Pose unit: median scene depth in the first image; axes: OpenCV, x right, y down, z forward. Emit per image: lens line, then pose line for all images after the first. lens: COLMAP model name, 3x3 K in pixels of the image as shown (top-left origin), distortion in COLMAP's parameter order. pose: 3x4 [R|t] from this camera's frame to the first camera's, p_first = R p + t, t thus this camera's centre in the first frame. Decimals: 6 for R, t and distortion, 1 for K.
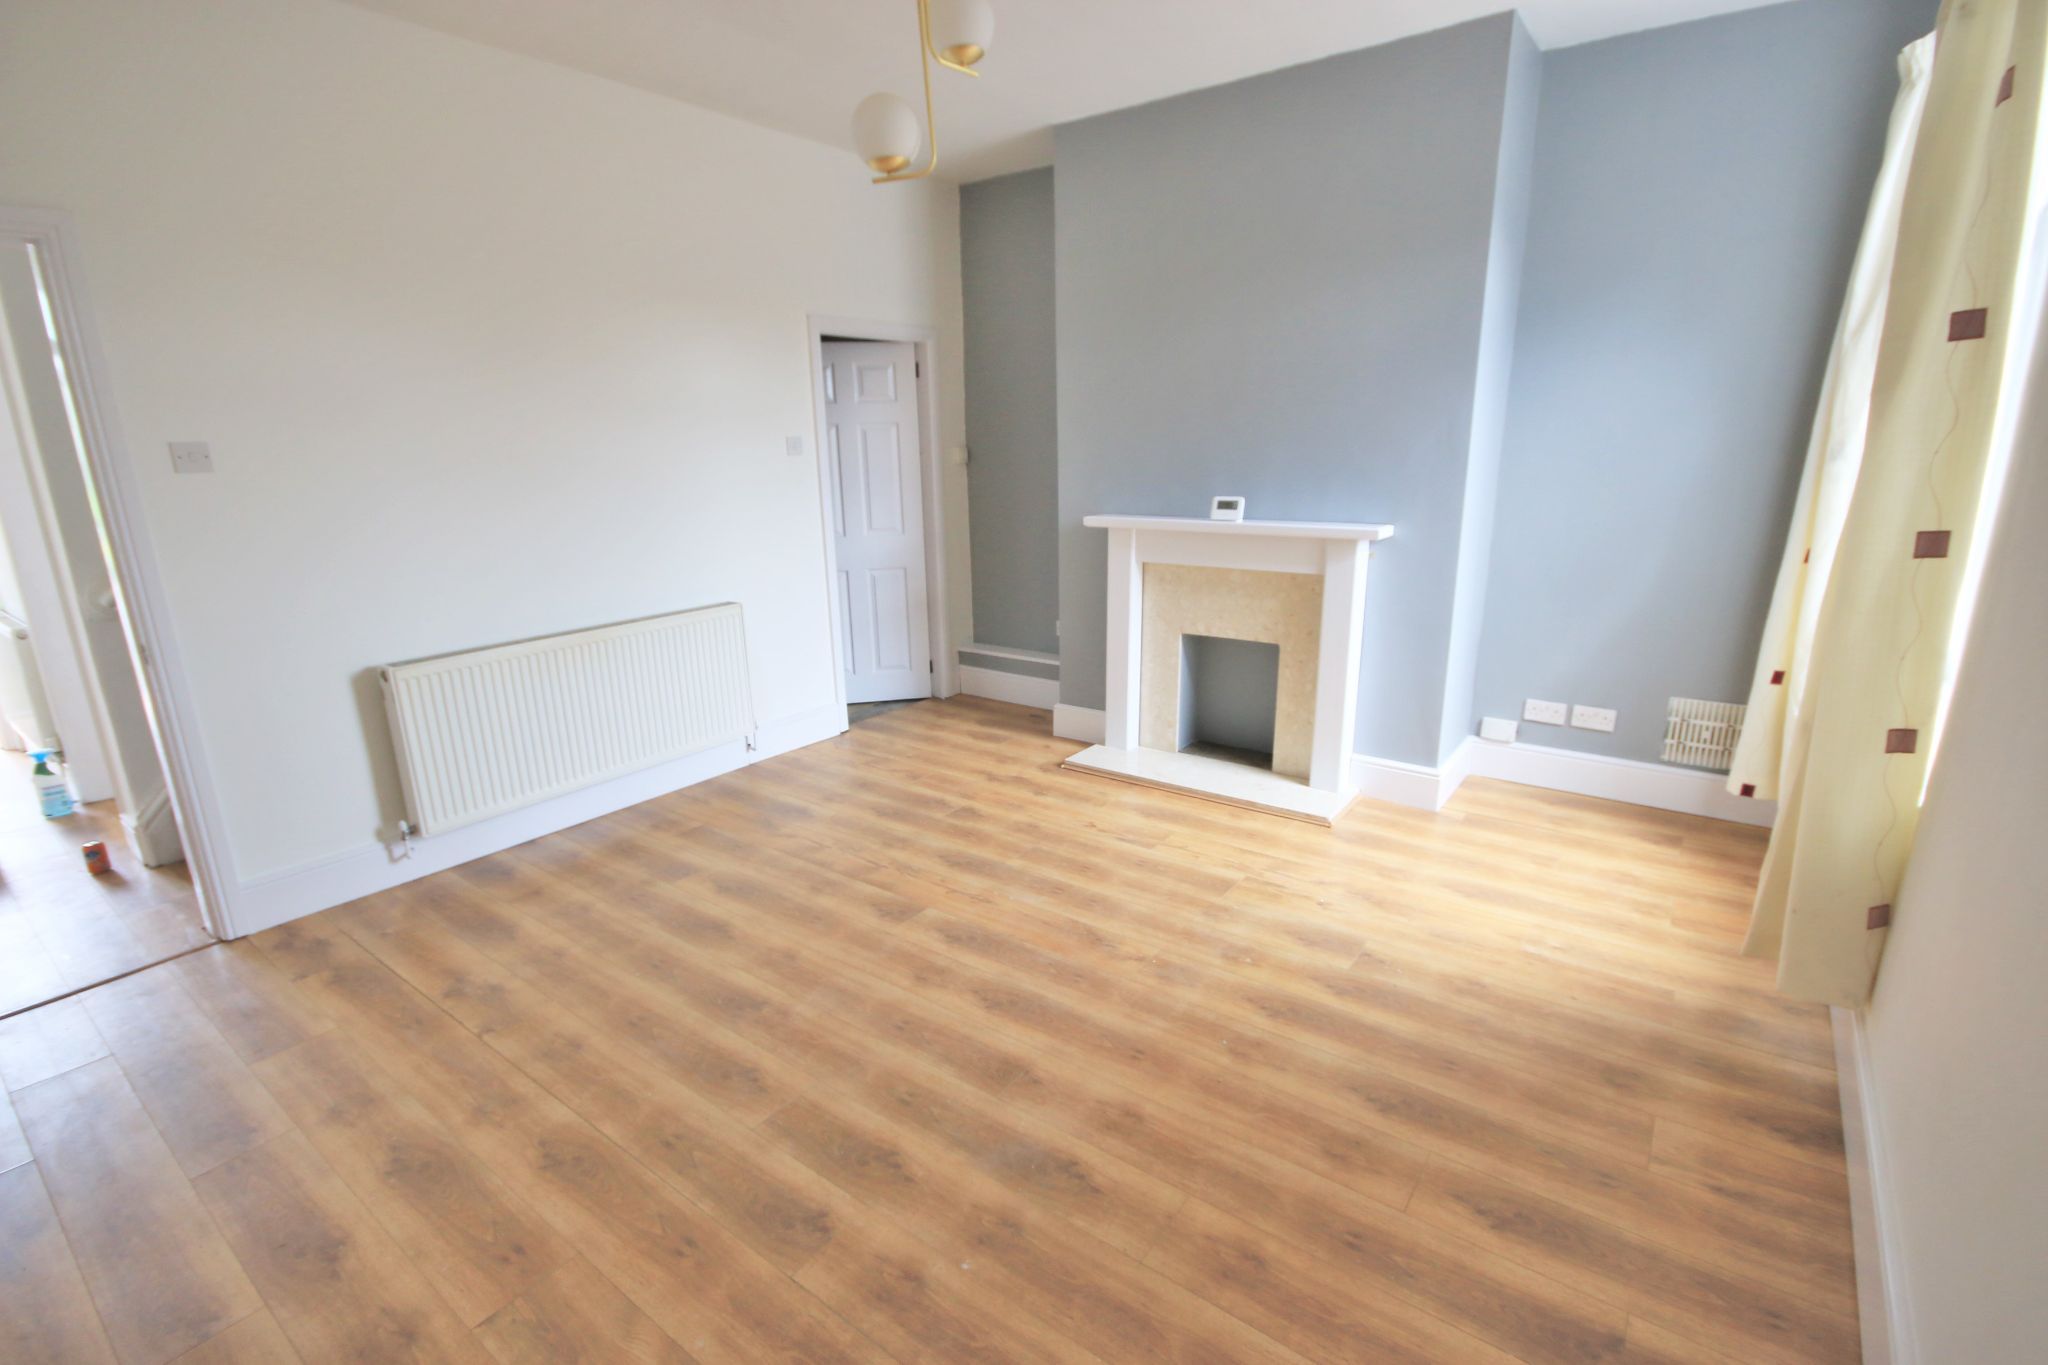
lens RADIAL K [[925.9, 0, 1020.5], [0, 925.9, 691.0], [0, 0, 1]] dist [-0.010407, -0.000399]
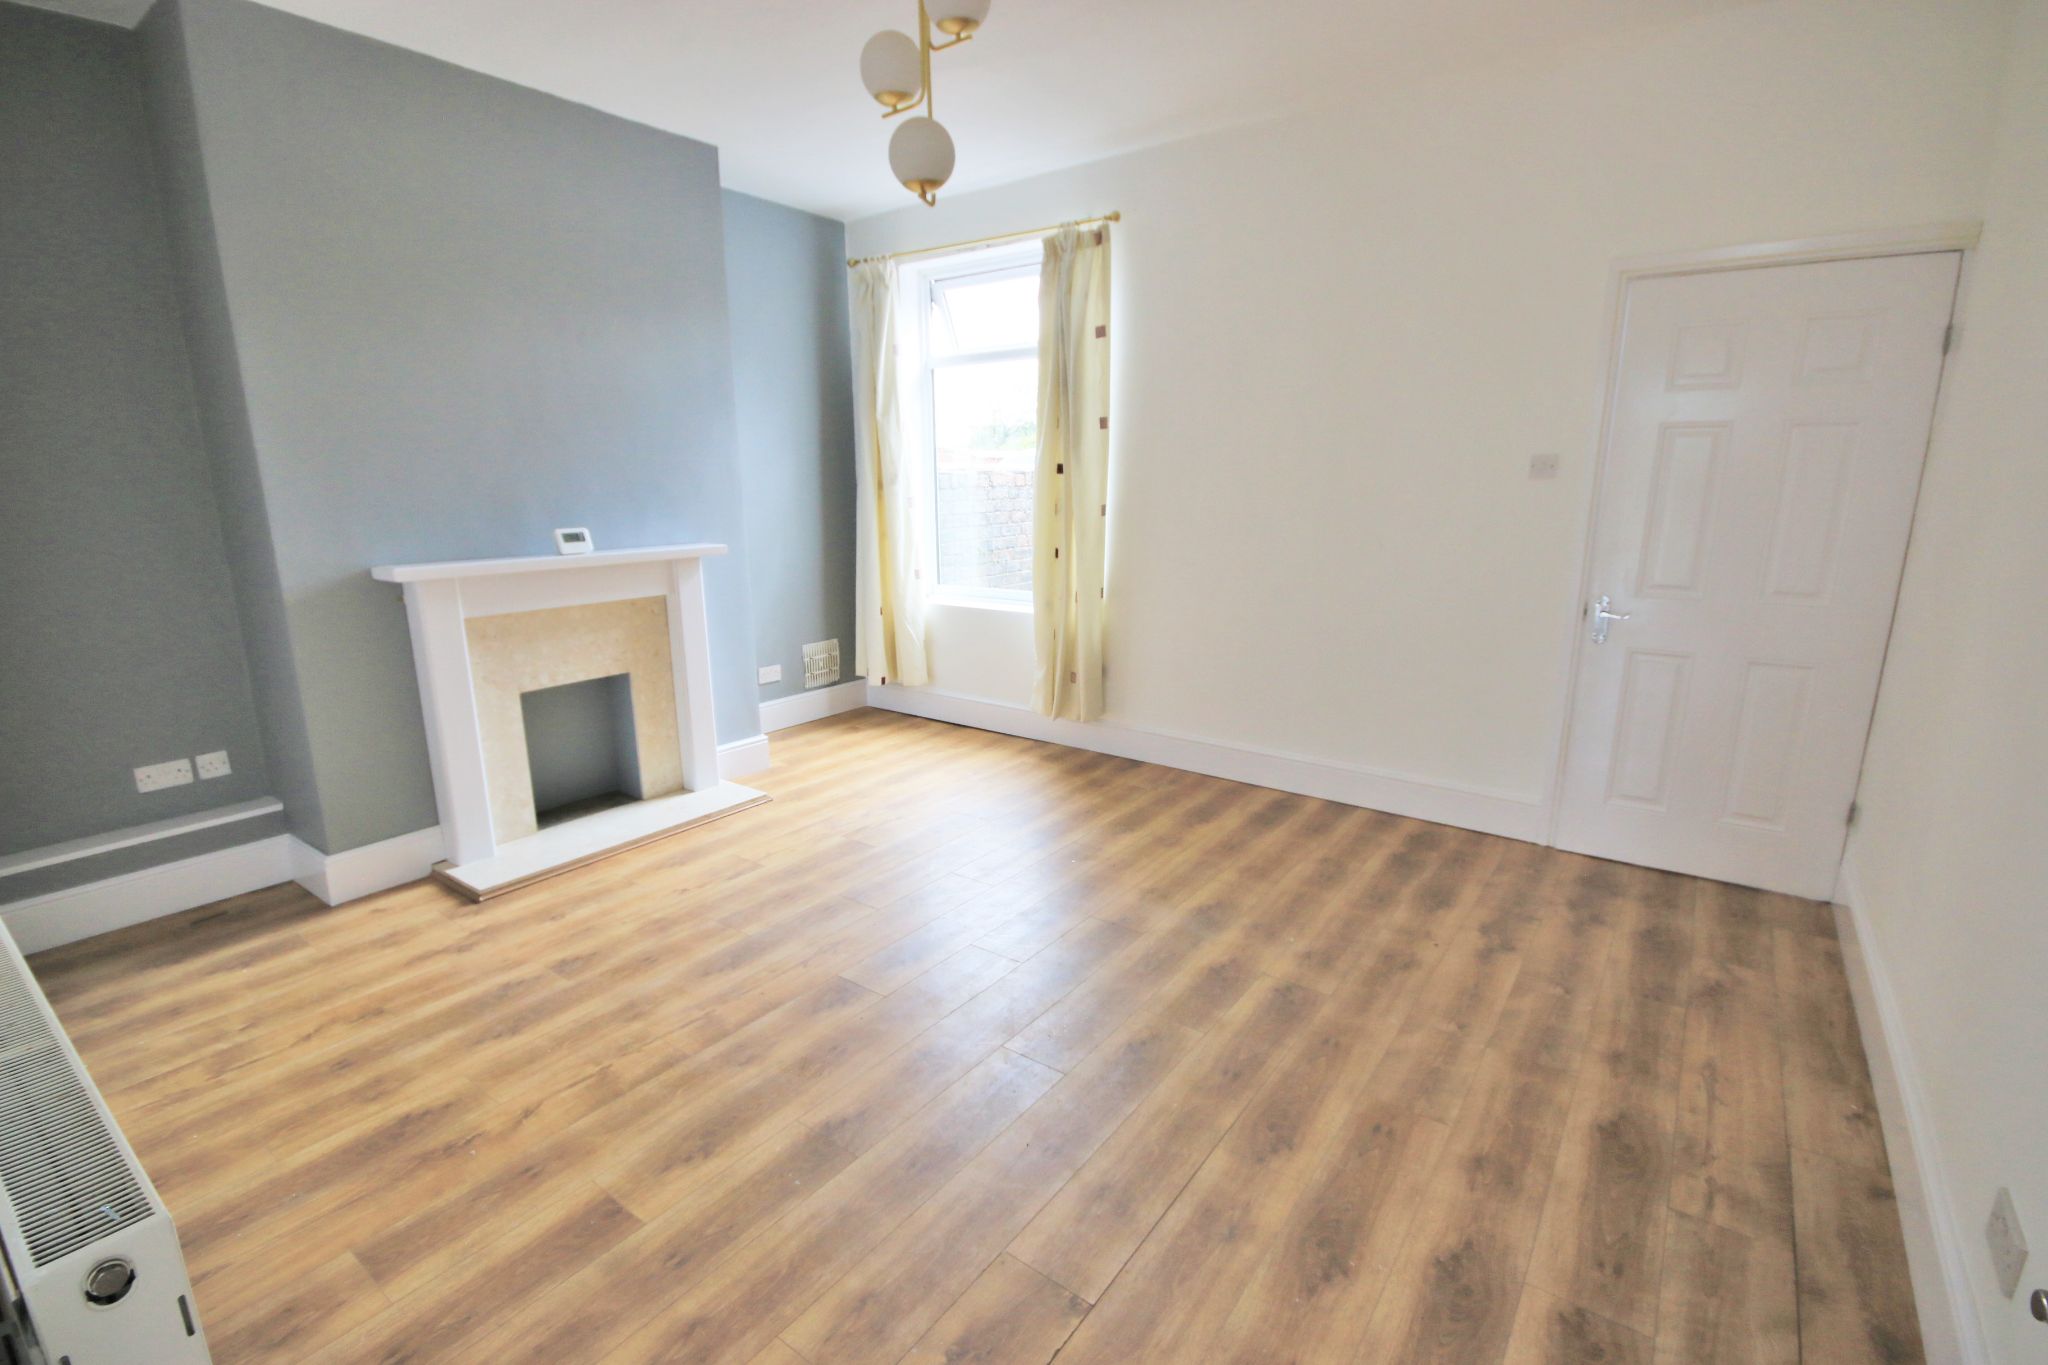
lens RADIAL K [[925.9, 0, 1021.8], [0, 925.9, 678.1], [0, 0, 1]] dist [-0.010407, -0.000399]
pose [[0.007595, -0.197833, 0.980206, -0.758088], [0.268089, 0.944753, 0.188600, -0.129792], [-0.963364, 0.261350, 0.060213, 0.583026]]
